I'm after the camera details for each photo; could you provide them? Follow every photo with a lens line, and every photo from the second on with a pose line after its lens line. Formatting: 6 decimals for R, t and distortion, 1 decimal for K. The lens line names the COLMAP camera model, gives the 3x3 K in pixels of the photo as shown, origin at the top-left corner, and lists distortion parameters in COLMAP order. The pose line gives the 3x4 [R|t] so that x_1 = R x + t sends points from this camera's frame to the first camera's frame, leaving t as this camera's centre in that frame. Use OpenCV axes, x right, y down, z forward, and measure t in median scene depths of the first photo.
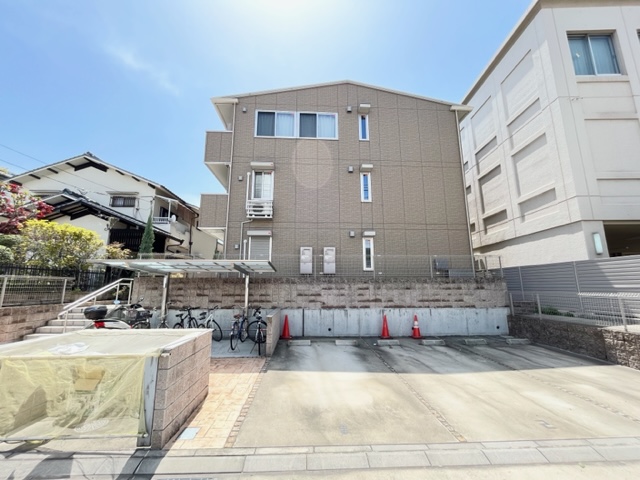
lens RADIAL K [[256.7, 0, 319.3], [0, 256.7, 238.7], [0, 0, 1]] dist [-0.003534, 0.000090]
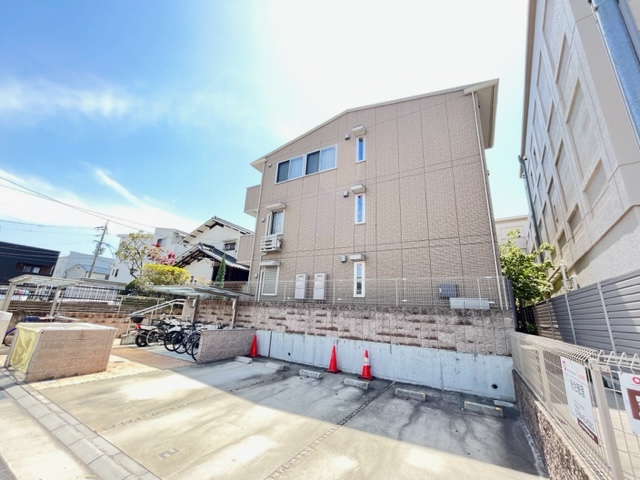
lens RADIAL K [[256.7, 0, 318.6], [0, 256.7, 238.7], [0, 0, 1]] dist [-0.003534, 0.000090]
pose [[0.829780, -0.111517, -0.546836, 0.714251], [0.045082, 0.990024, -0.133489, 0.037894], [0.556267, 0.086114, 0.826530, 0.172079]]
